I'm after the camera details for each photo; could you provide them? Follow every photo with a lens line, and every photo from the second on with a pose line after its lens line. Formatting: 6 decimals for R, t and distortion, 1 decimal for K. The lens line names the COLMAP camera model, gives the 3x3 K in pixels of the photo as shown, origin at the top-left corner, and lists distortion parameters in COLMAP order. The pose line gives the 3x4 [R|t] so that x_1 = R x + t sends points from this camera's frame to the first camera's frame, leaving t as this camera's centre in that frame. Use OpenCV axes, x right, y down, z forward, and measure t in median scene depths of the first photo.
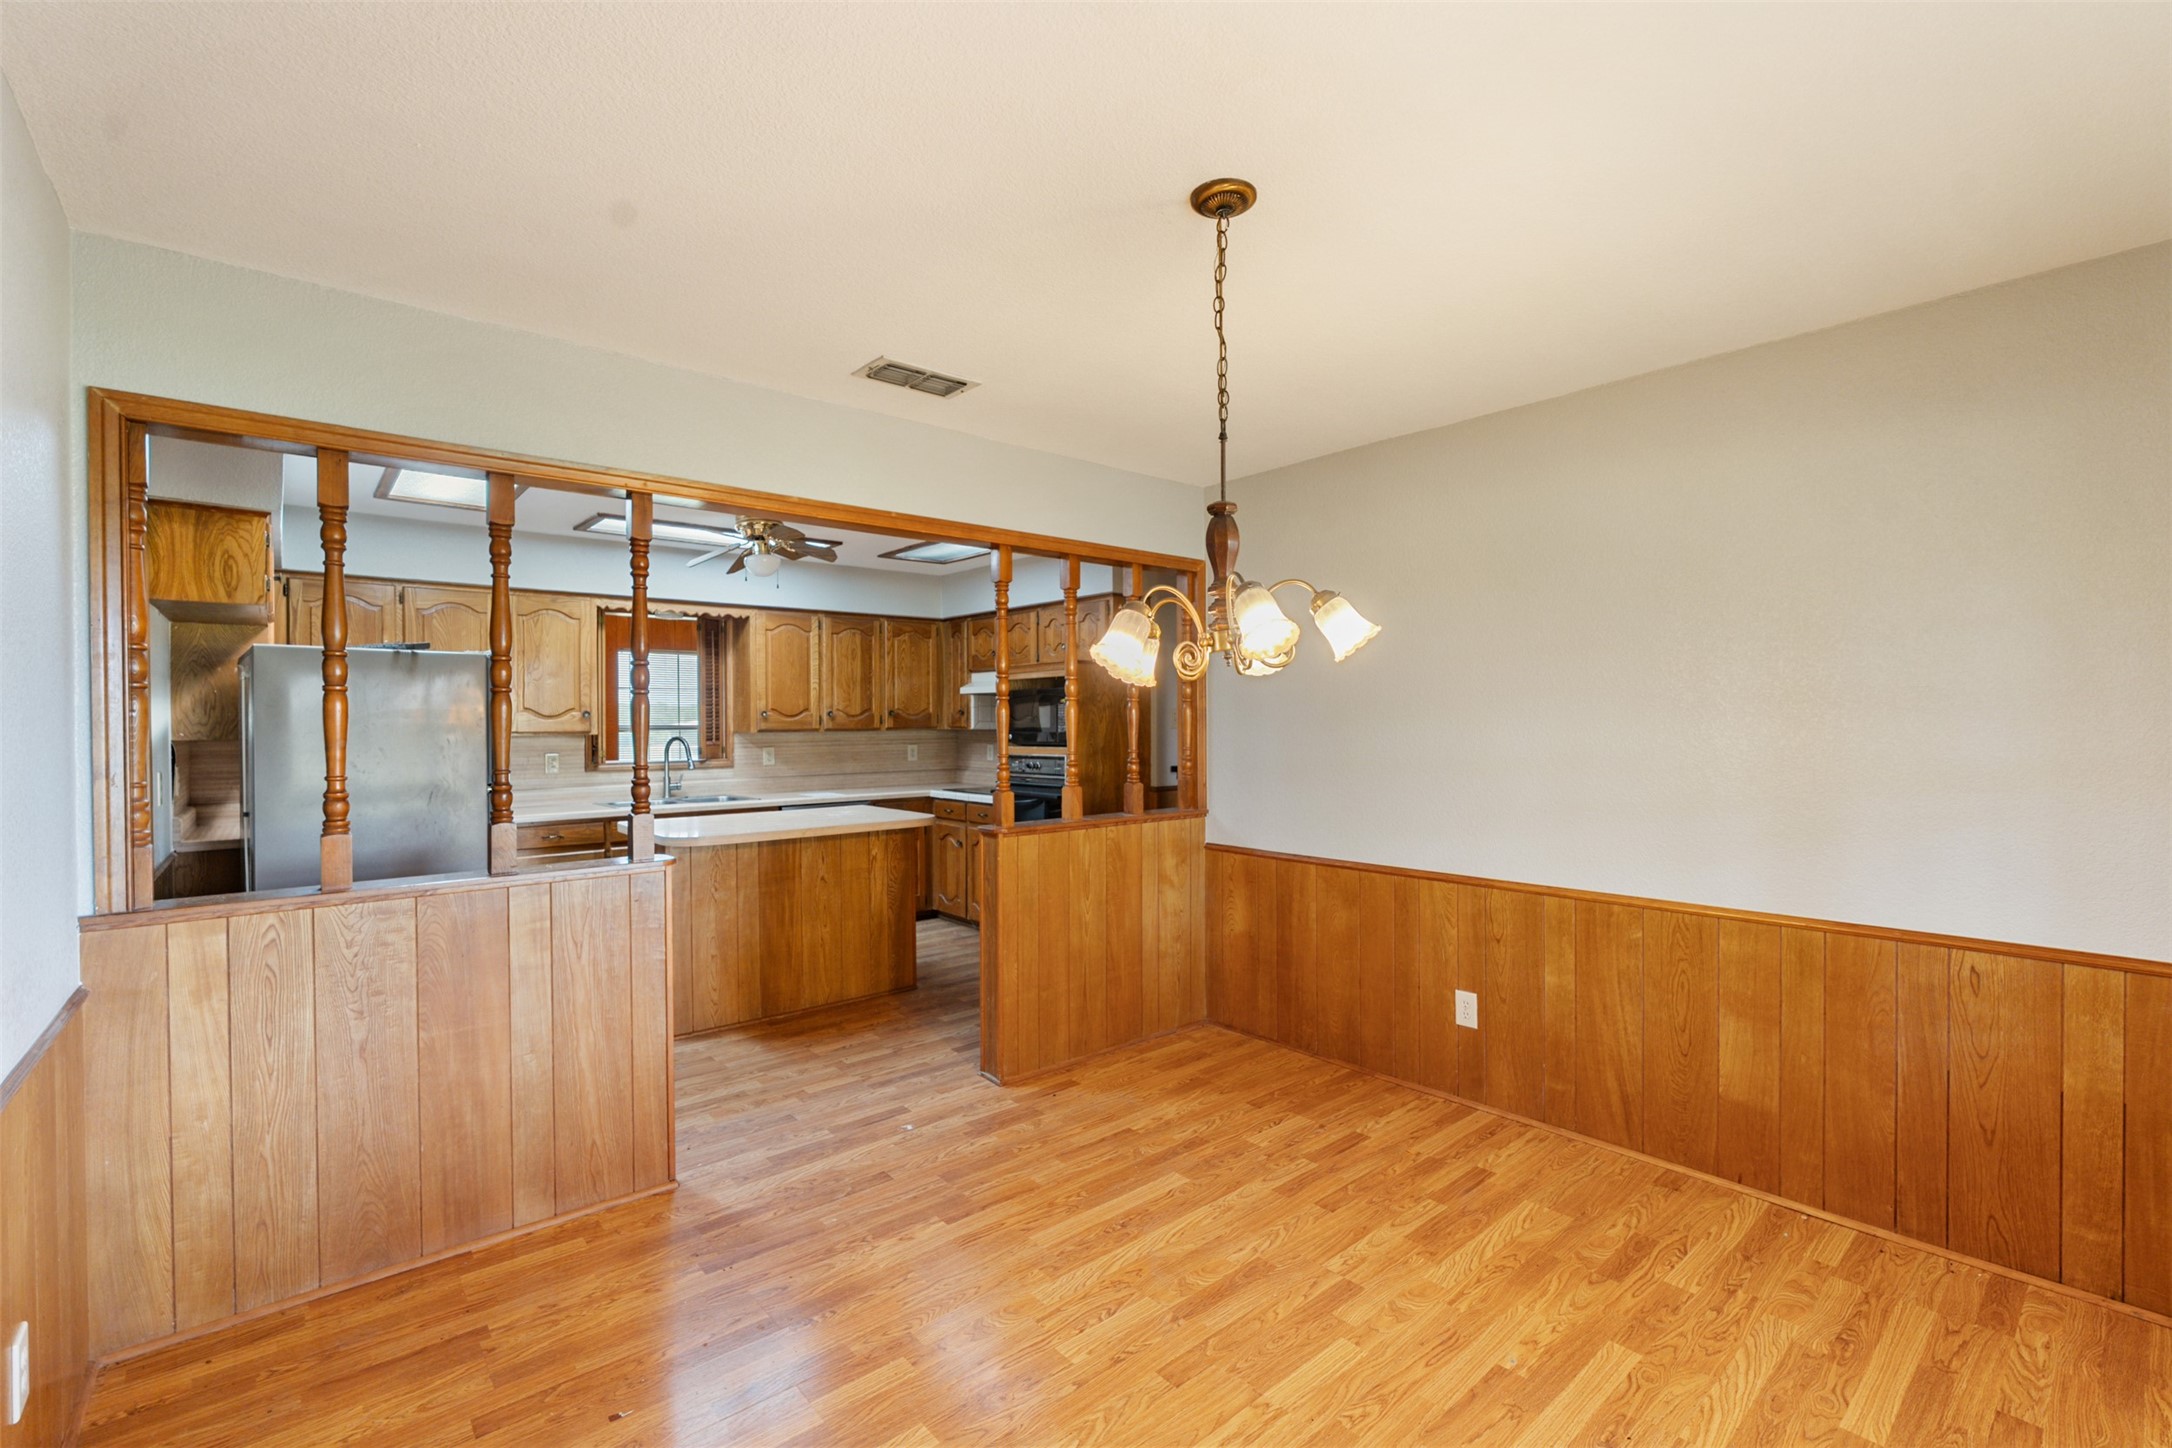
lens RADIAL K [[941.8, 0, 1086.0], [0, 941.8, 724.0], [0, 0, 1]] dist [-0.001160, 0.000203]
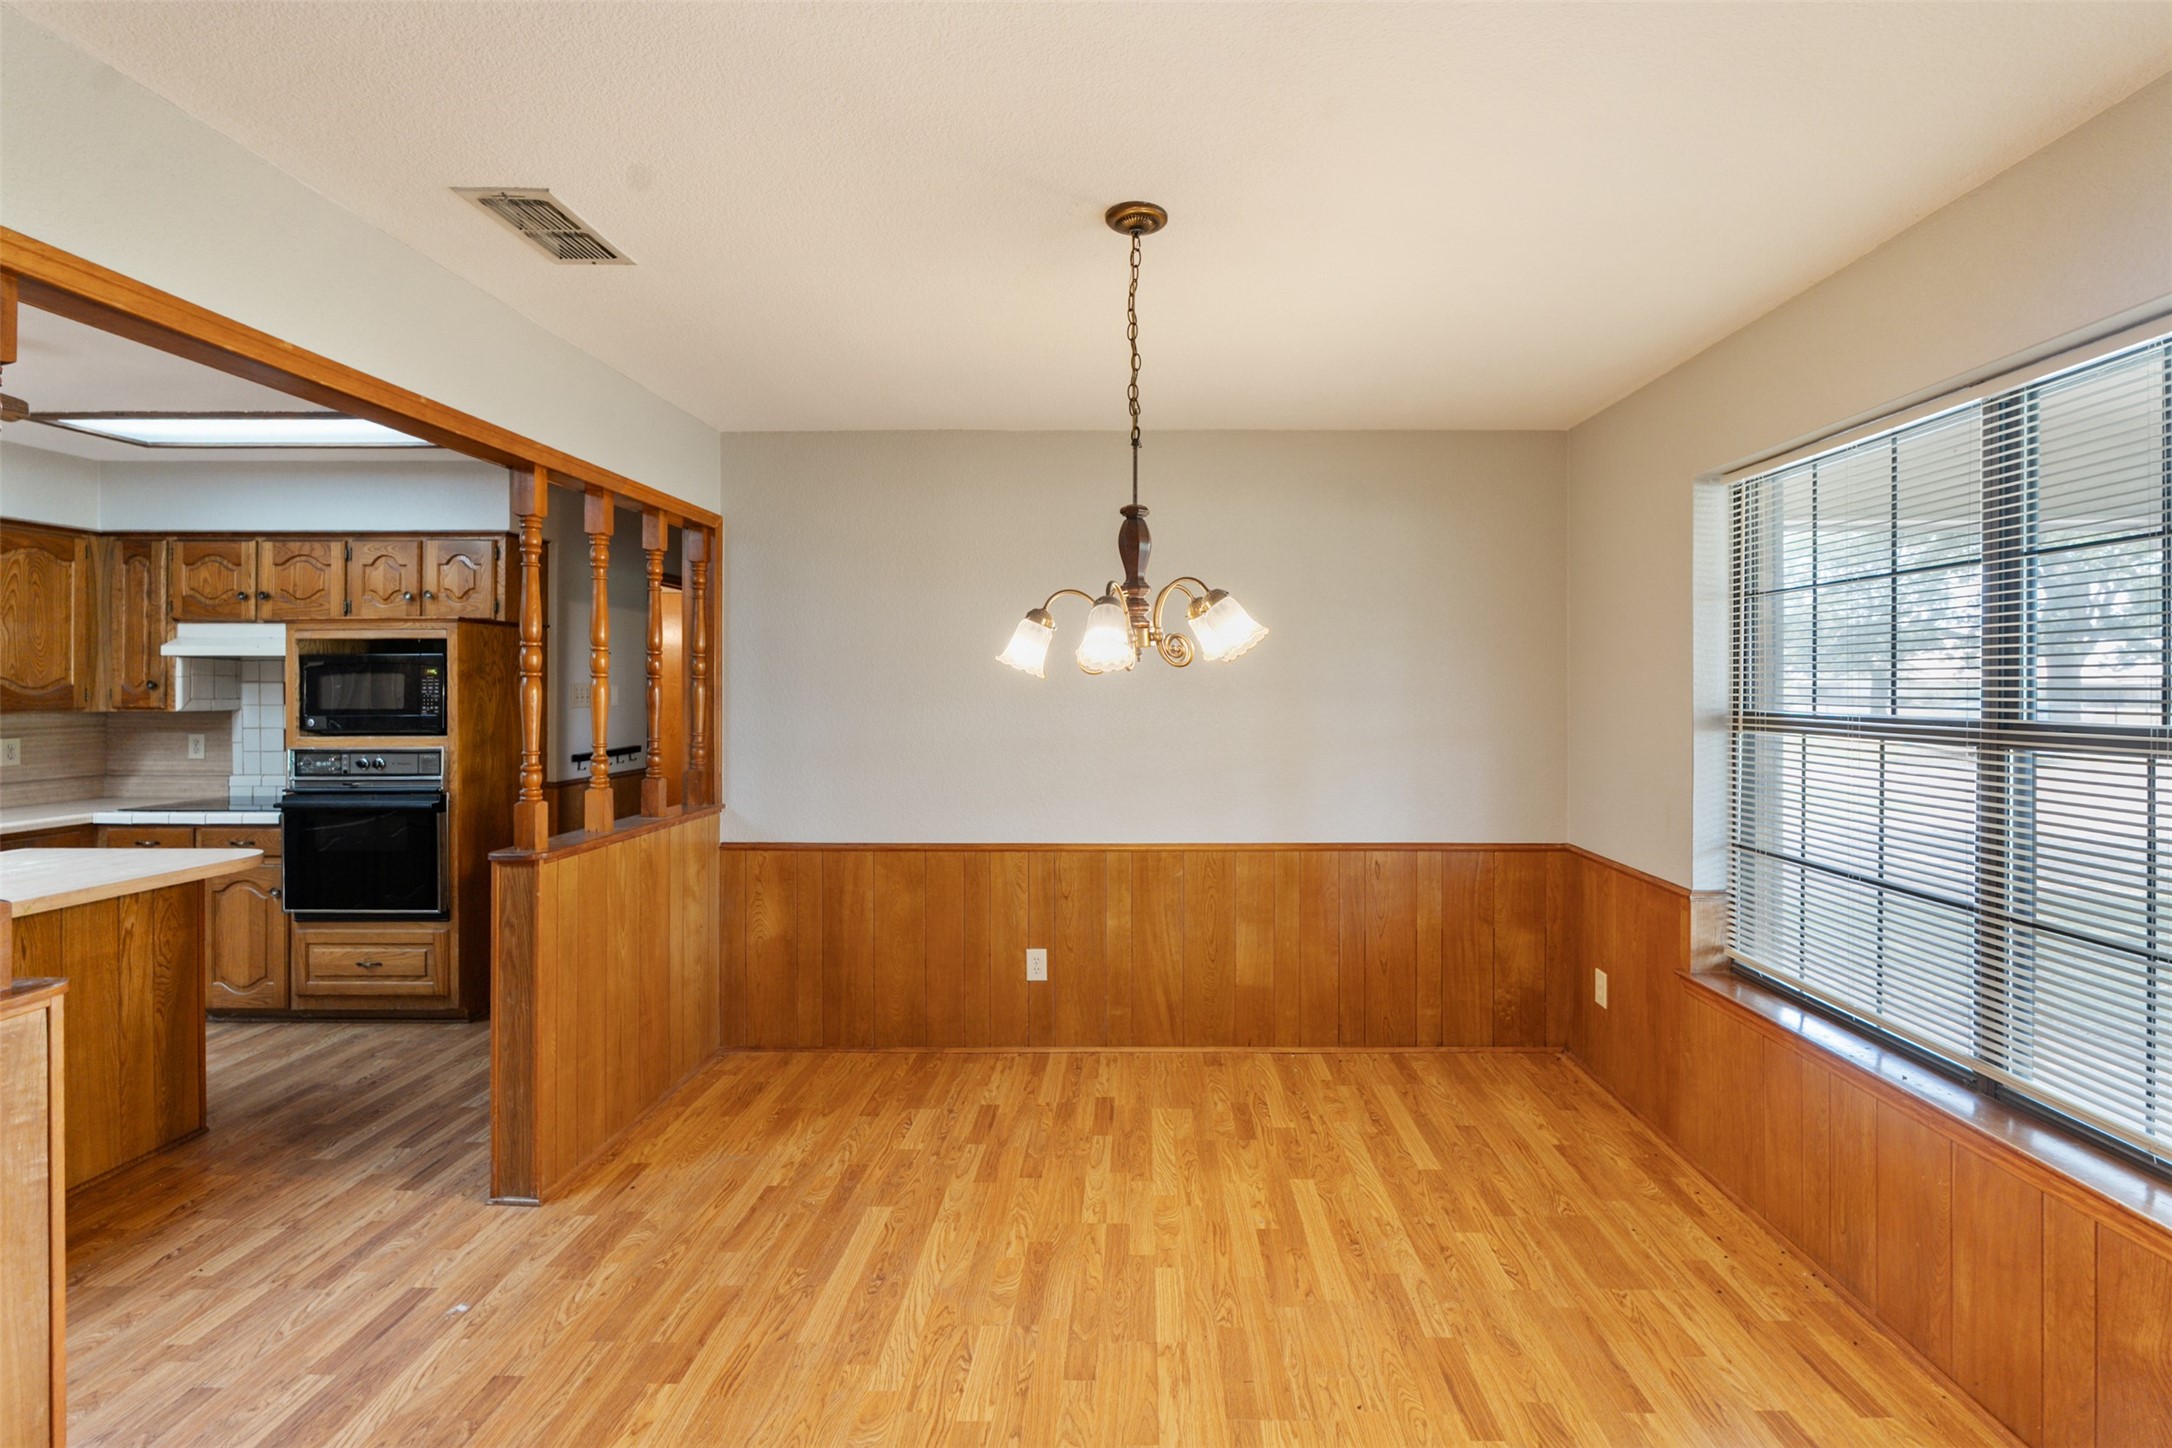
lens RADIAL K [[974.3, 0, 1135.0], [0, 974.3, 681.3], [0, 0, 1]] dist [-0.000966, 0.000378]
pose [[0.659146, 0.010207, 0.751945, -0.356400], [-0.001219, 0.999921, -0.012505, -0.013454], [-0.752014, 0.007326, 0.659107, 0.150710]]
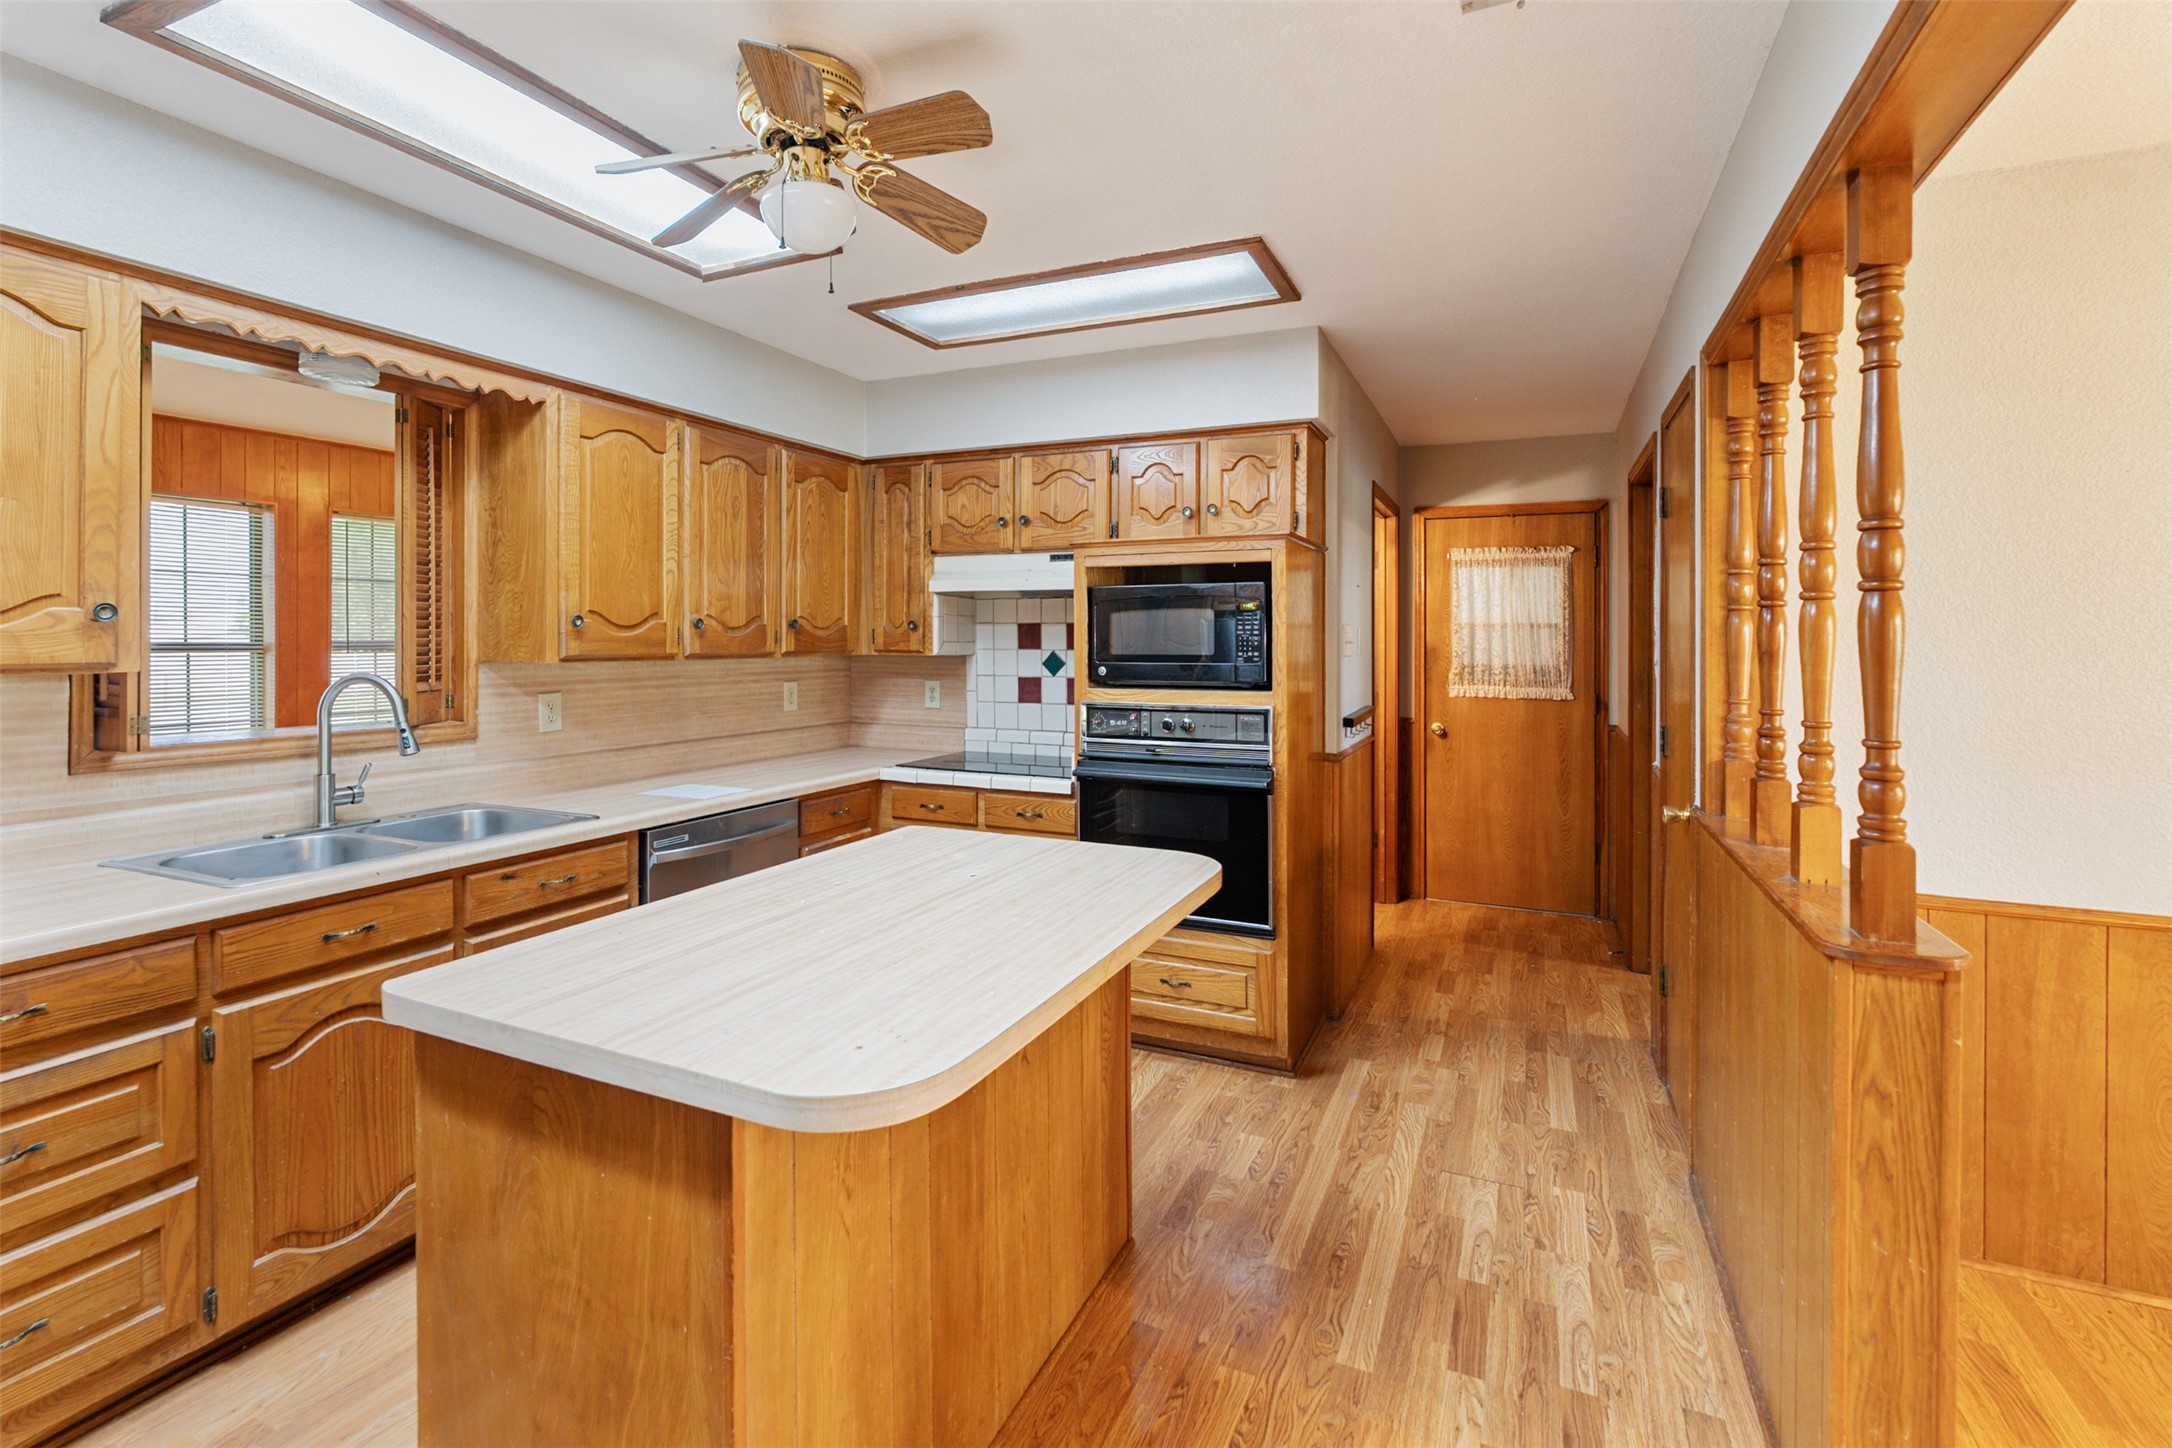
lens RADIAL K [[985.3, 0, 1082.3], [0, 985.3, 638.5], [0, 0, 1]] dist [0.000078, 0.000051]
pose [[0.908225, 0.009405, 0.418376, -0.542072], [-0.007597, 0.999953, -0.005987, -0.002997], [-0.418412, 0.002259, 0.908254, 0.797056]]
